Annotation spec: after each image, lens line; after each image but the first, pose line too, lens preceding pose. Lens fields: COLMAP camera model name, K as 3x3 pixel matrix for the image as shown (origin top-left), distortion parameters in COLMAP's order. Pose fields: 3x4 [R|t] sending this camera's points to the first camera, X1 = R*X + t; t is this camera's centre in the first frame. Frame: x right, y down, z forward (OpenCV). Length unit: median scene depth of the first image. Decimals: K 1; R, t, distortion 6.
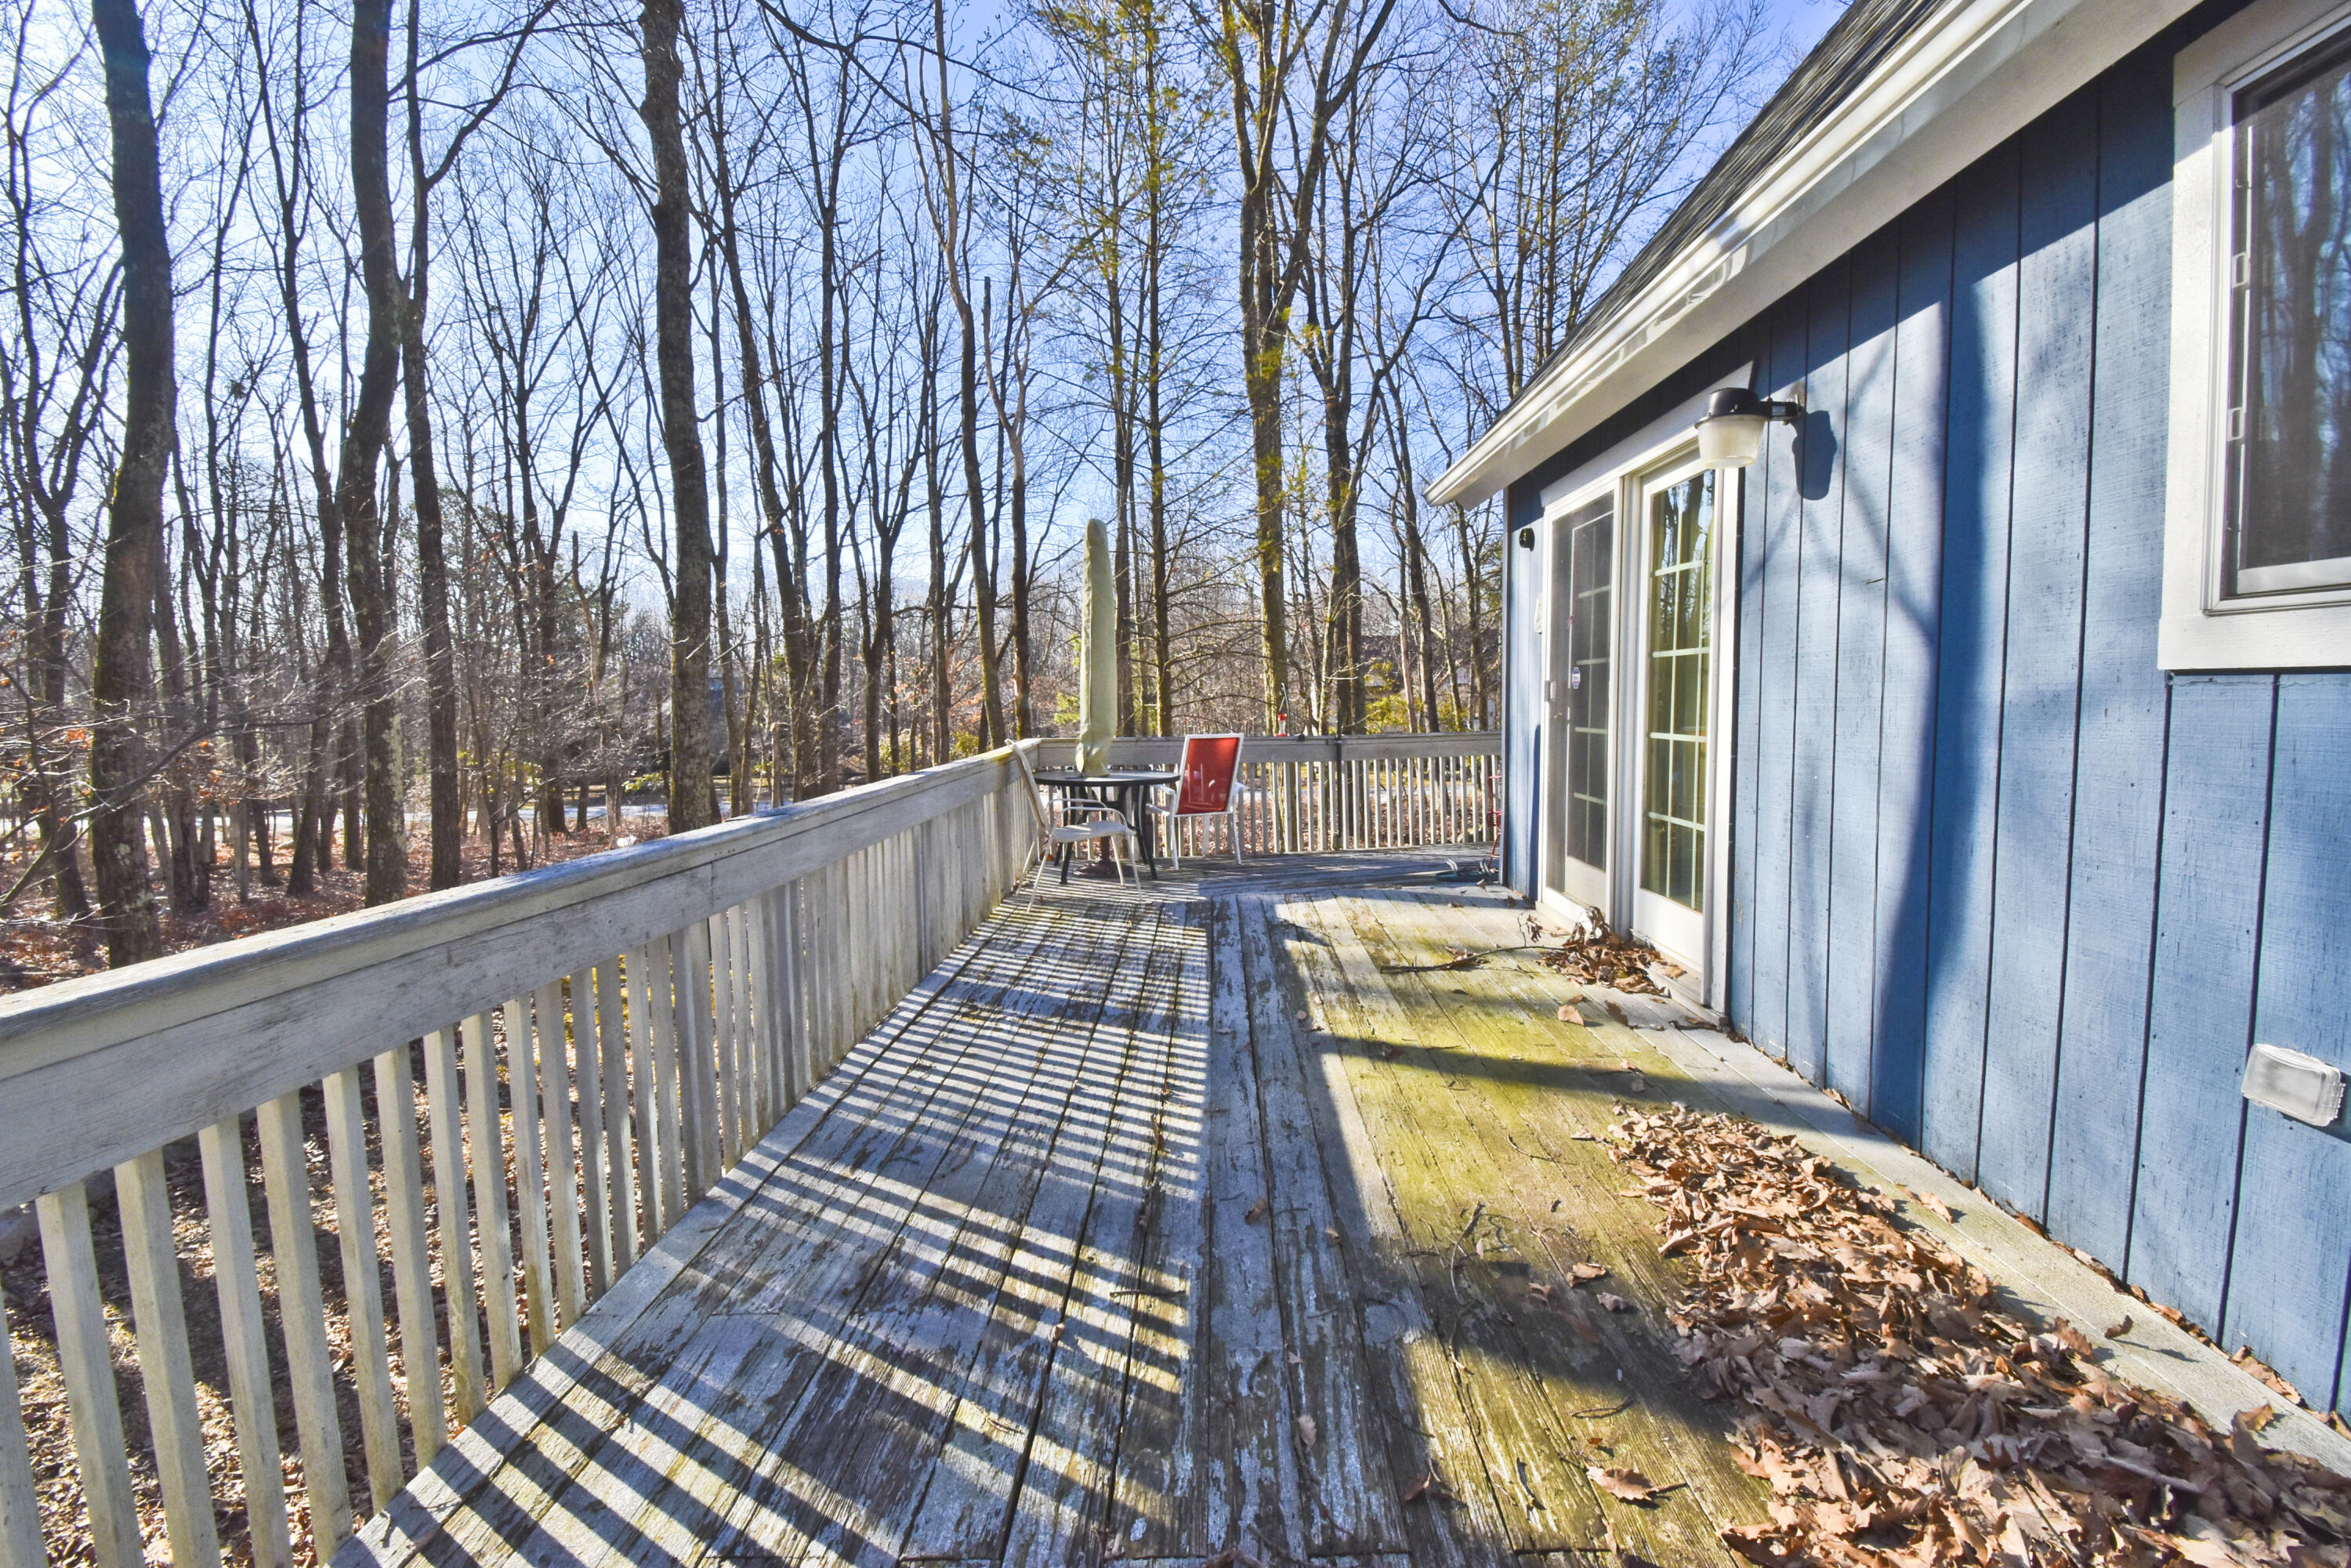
lens RADIAL K [[1013.3, 0, 1176.5], [0, 1013.3, 786.0], [0, 0, 1]] dist [0.000211, -0.000004]
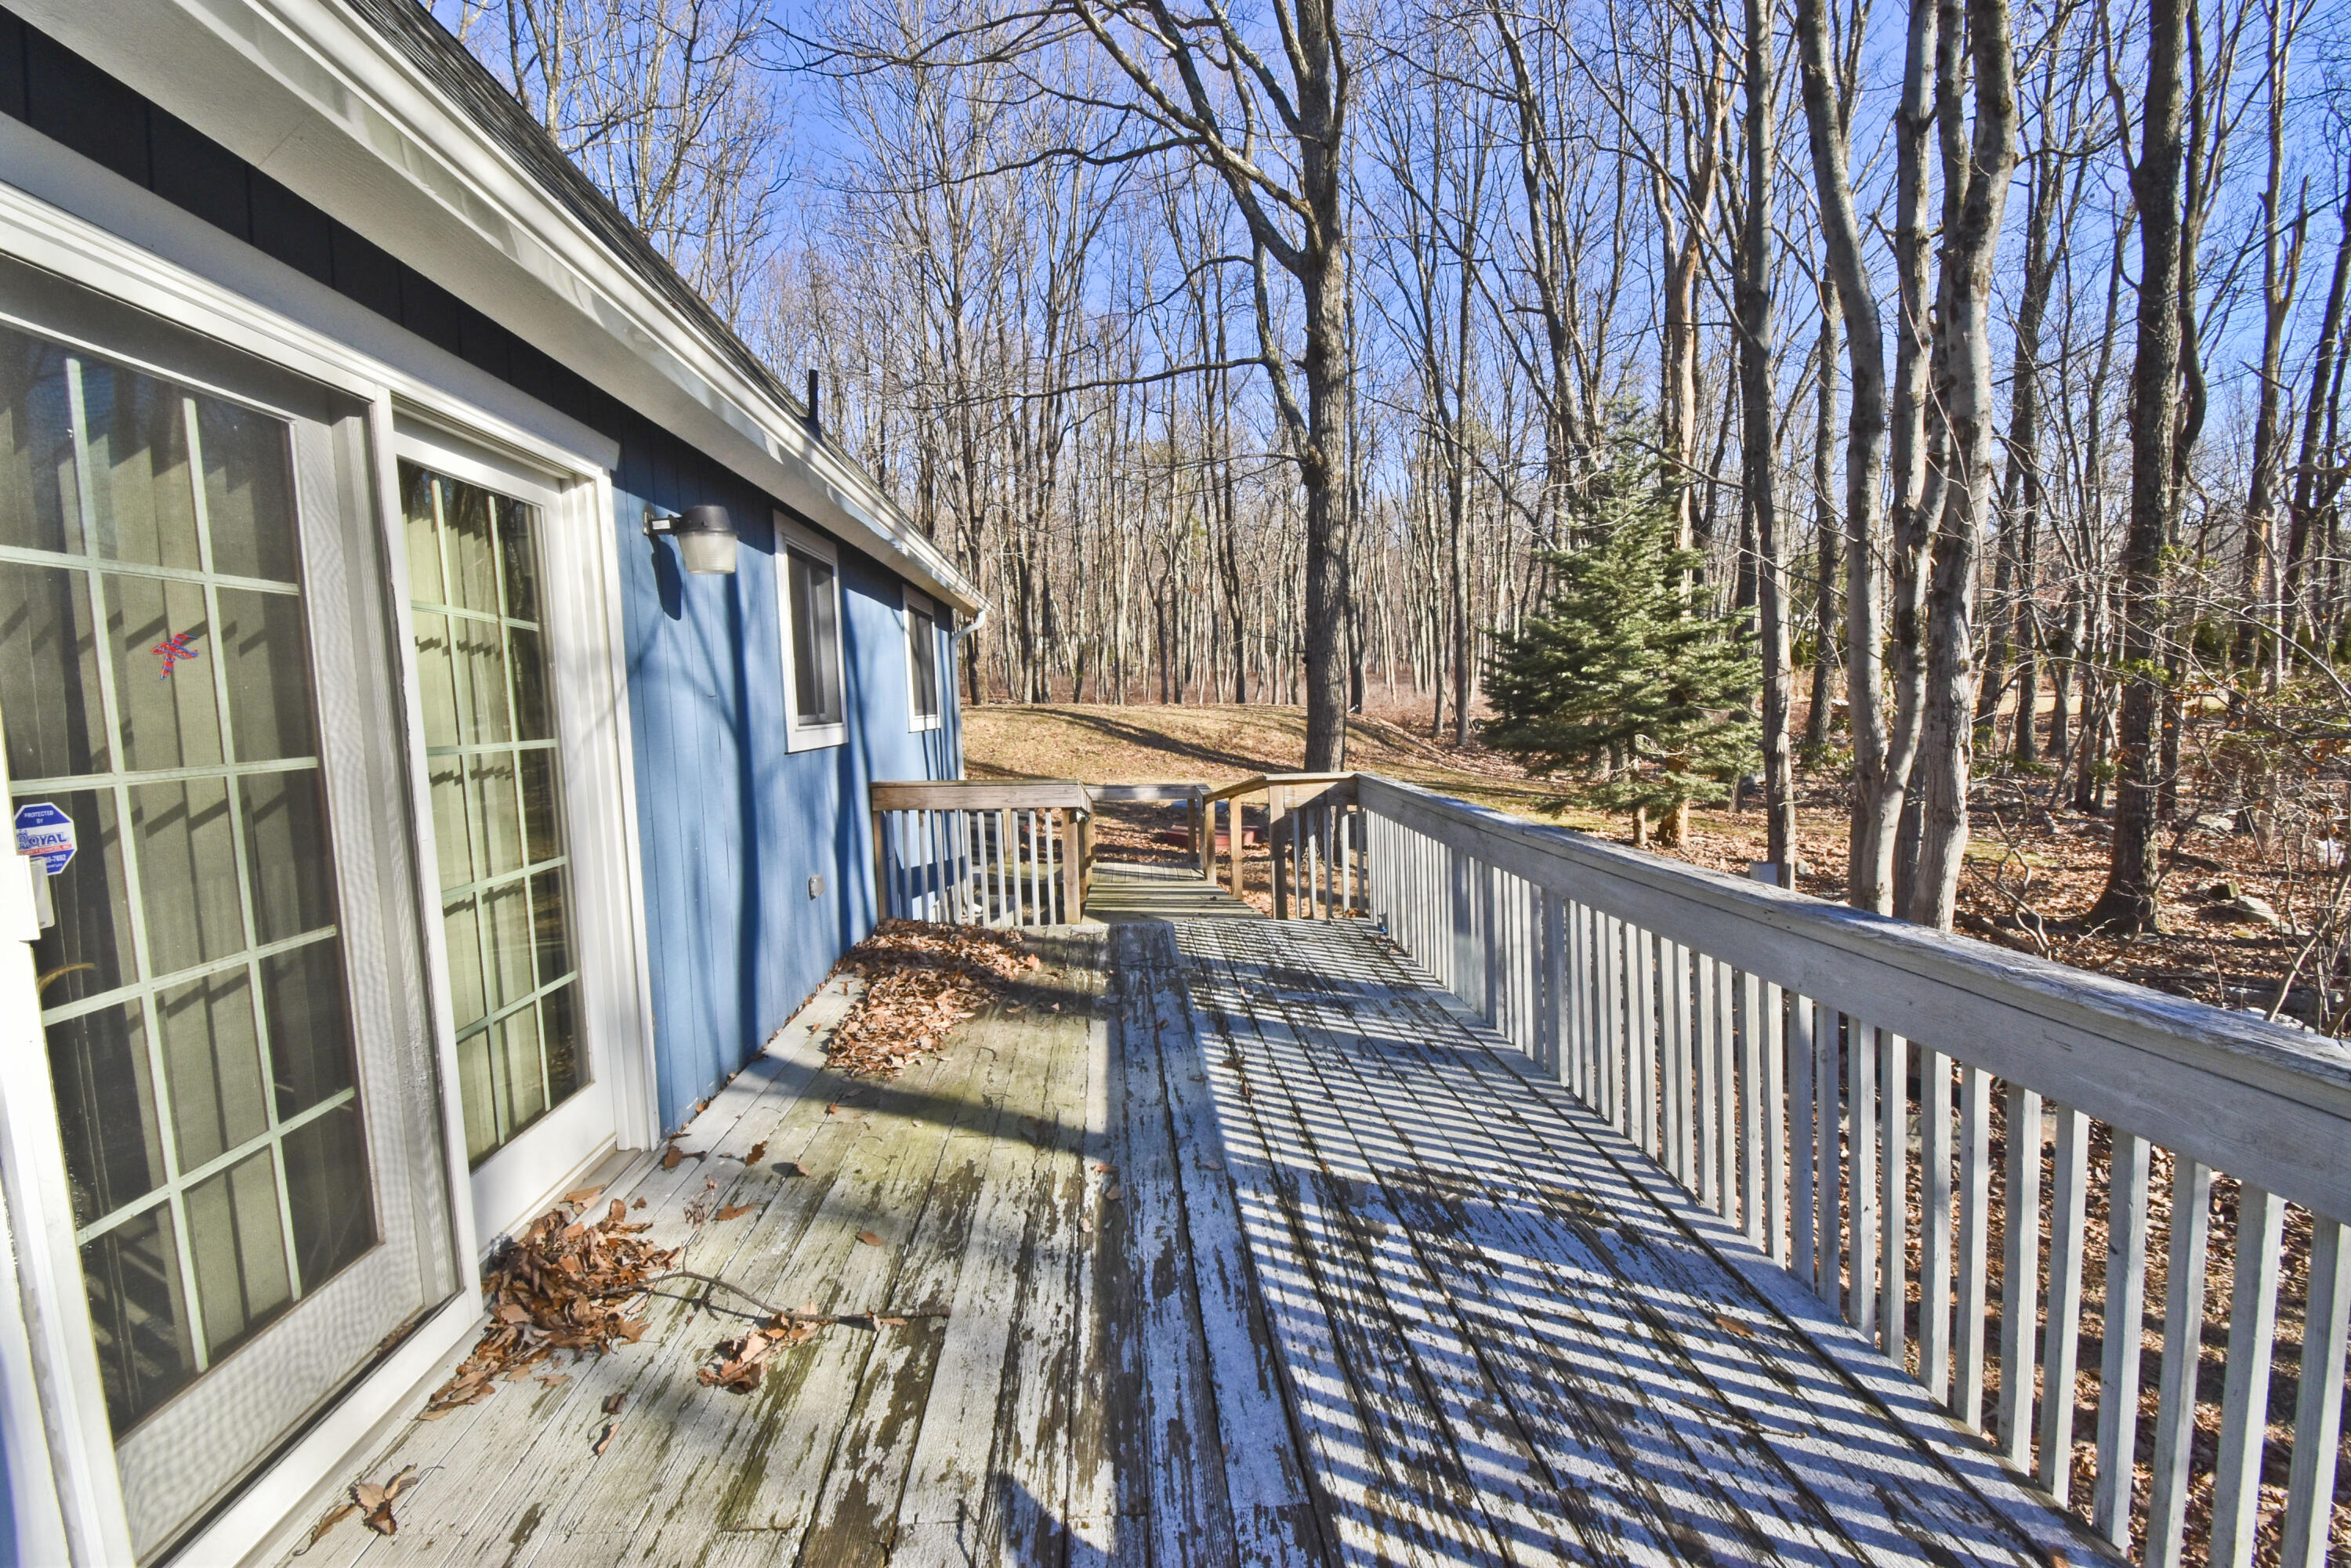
lens RADIAL K [[1013.3, 0, 1176.1], [0, 1013.3, 783.2], [0, 0, 1]] dist [0.000211, -0.000004]
pose [[-0.992881, 0.058773, -0.103596, 0.154004], [0.040794, 0.984972, 0.167827, -0.224504], [0.111903, 0.162406, -0.980358, 1.896915]]
